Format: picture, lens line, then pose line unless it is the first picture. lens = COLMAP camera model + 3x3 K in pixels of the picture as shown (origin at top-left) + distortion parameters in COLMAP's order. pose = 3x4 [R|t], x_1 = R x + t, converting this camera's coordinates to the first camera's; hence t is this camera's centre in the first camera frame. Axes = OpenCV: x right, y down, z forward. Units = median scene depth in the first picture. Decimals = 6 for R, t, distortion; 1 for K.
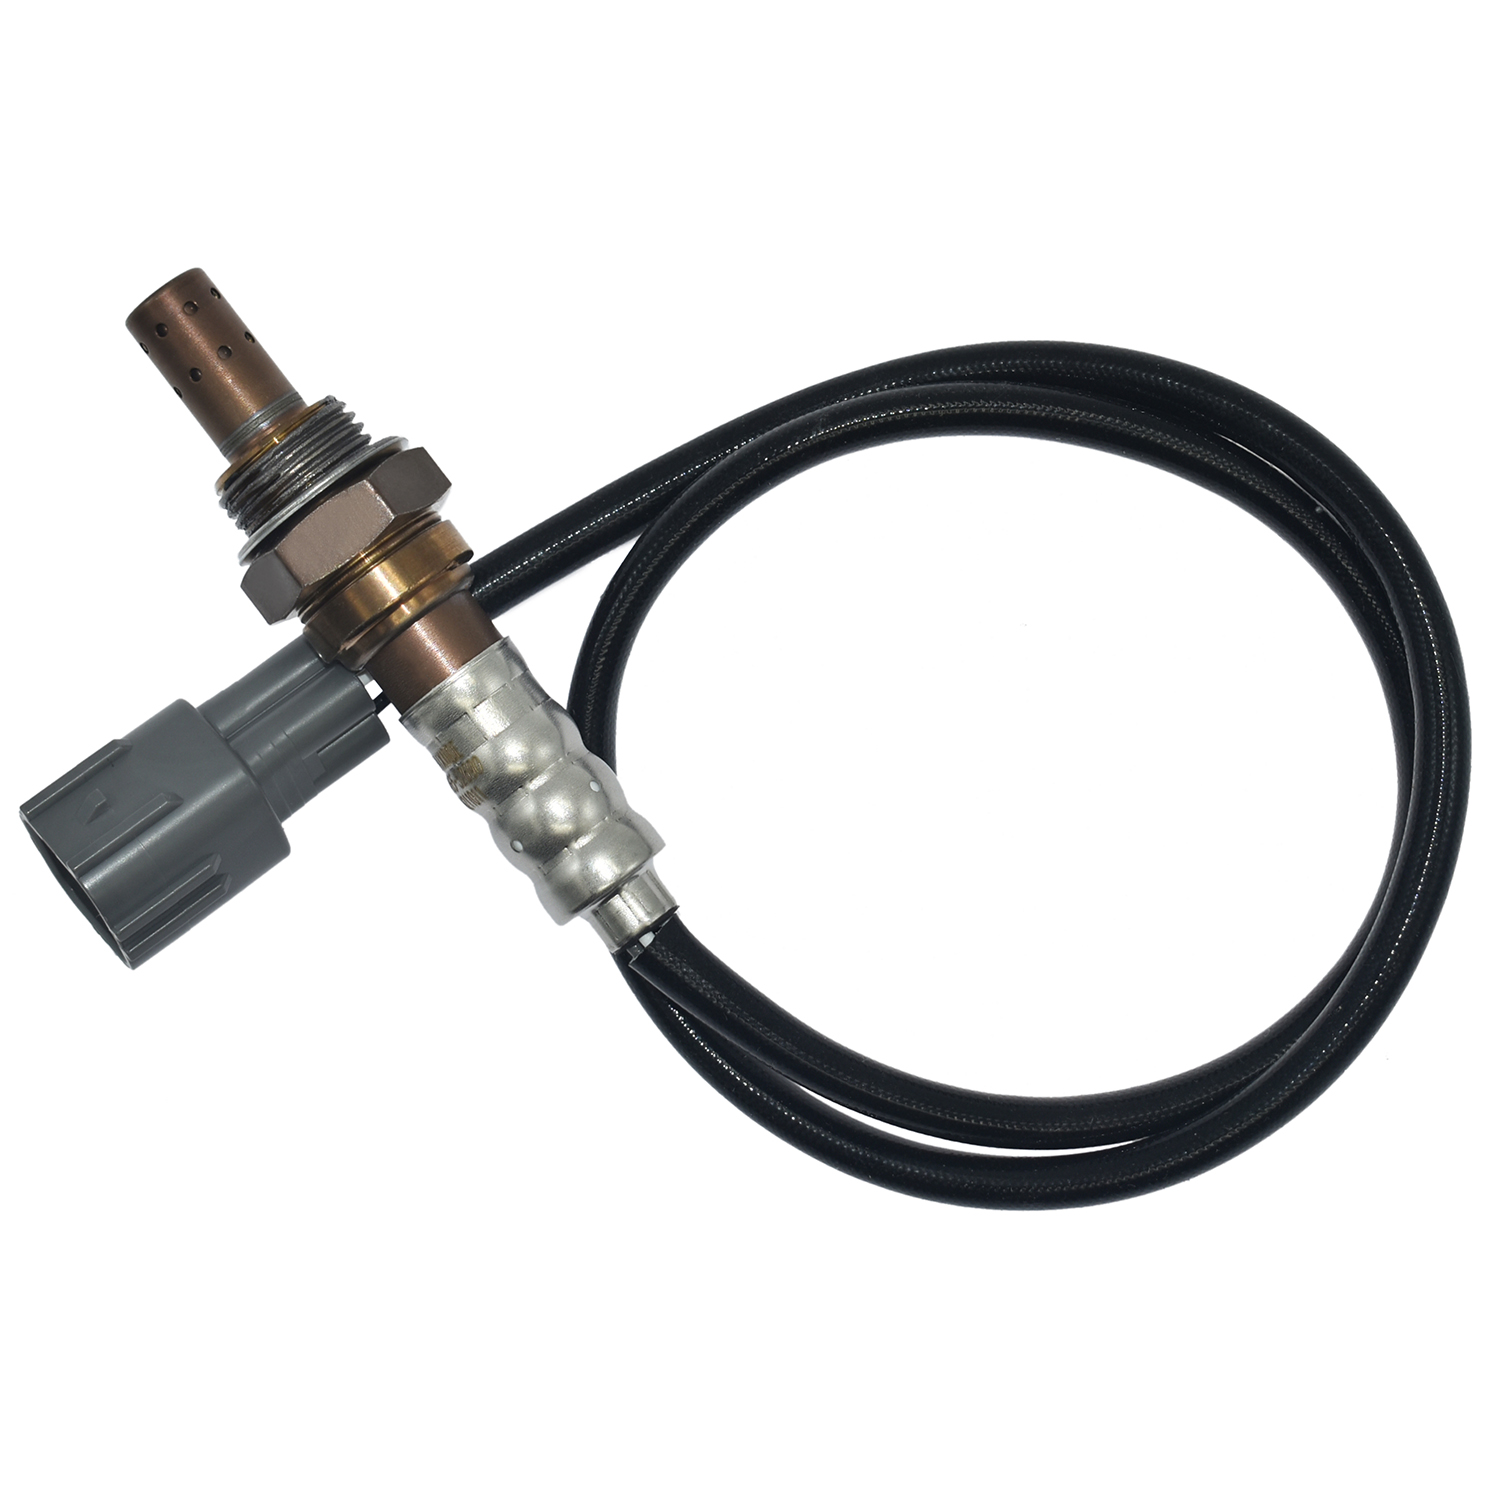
lens RADIAL K [[4543.3, 0, 749.1], [0, 4543.3, 751.4], [0, 0, 1]] dist [0.875683, 0.000000]
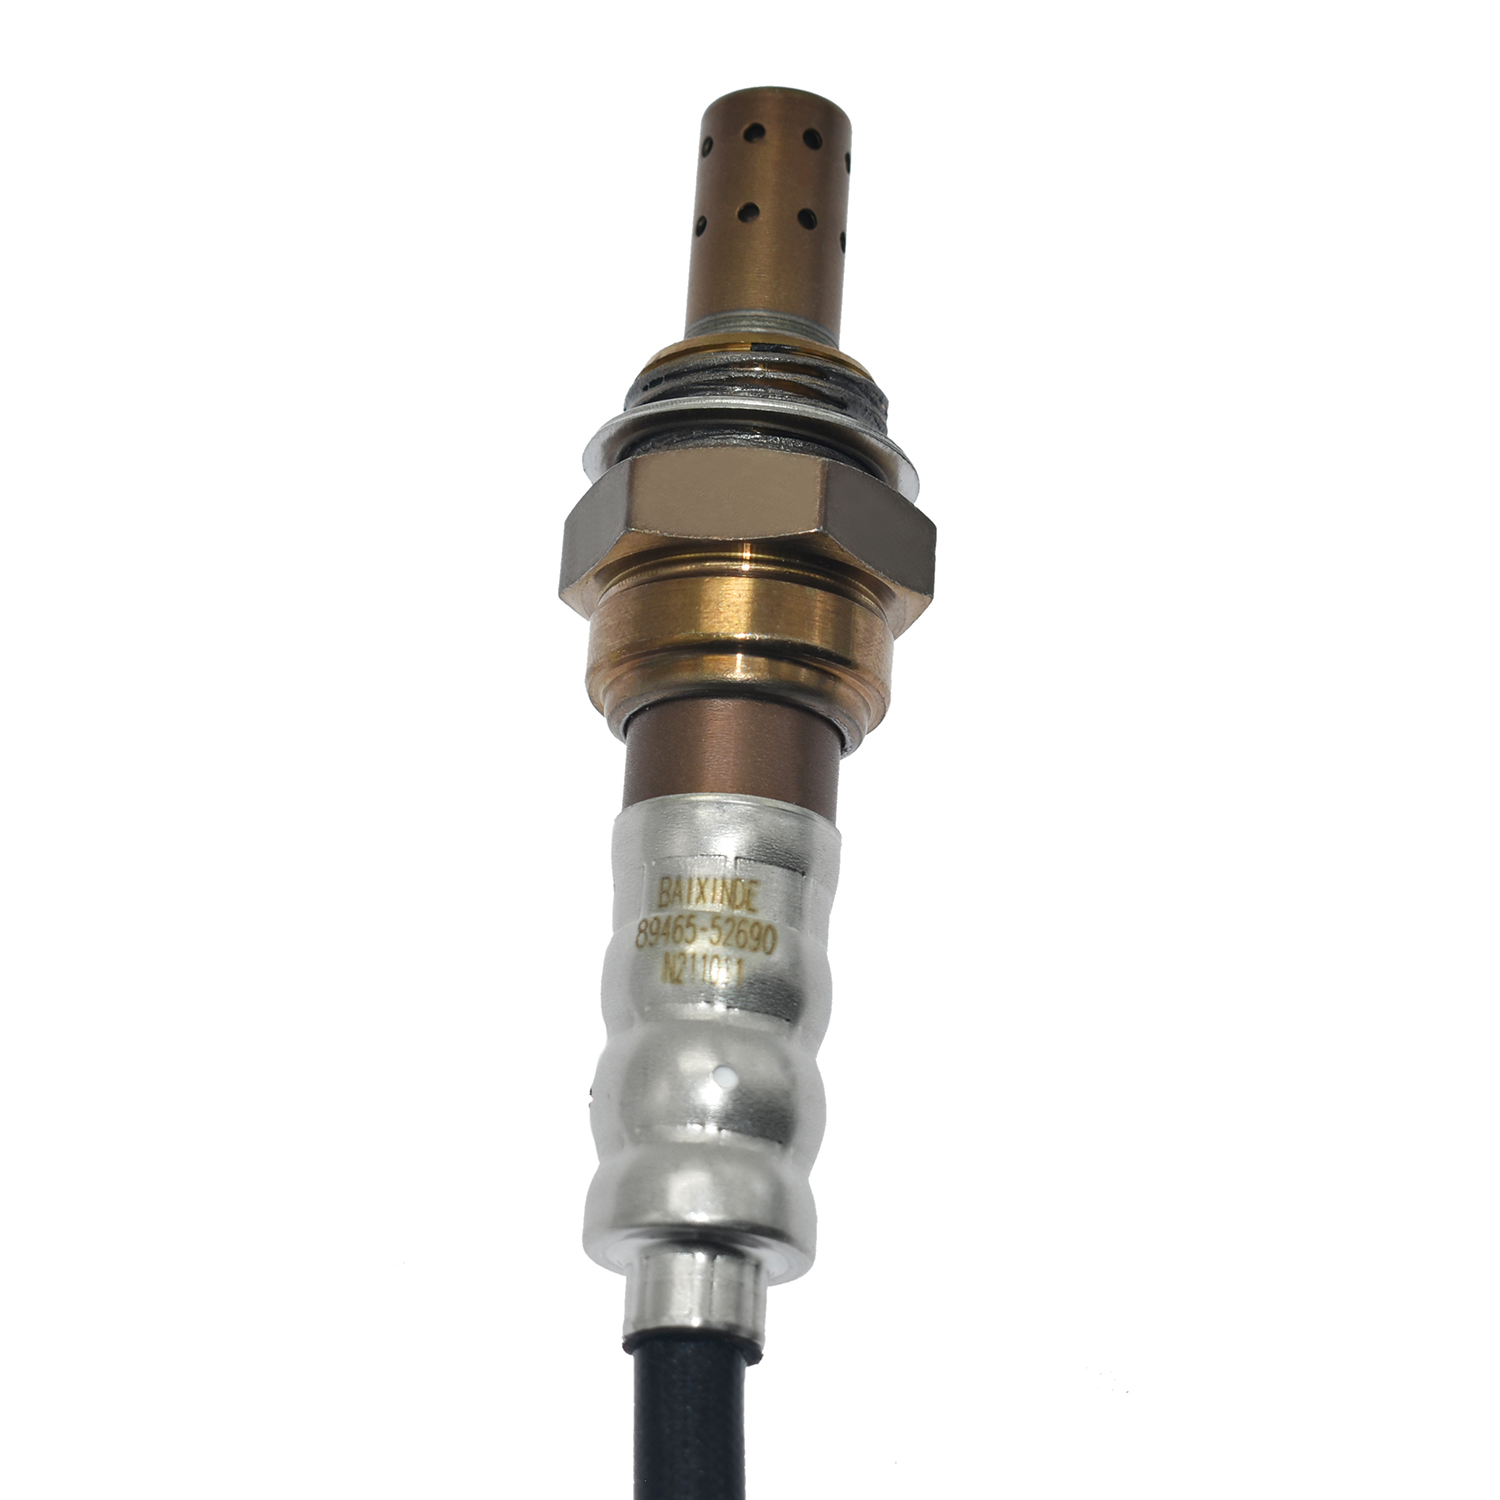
lens RADIAL K [[5636.4, 0, 749.4], [0, 5636.4, 750.1], [0, 0, 1]] dist [-0.554476, 0.000000]
pose [[0.764761, 0.640396, -0.070948, -0.013875], [-0.642786, 0.765888, -0.015577, -0.012125], [0.044363, 0.057517, 0.997358, 0.264700]]
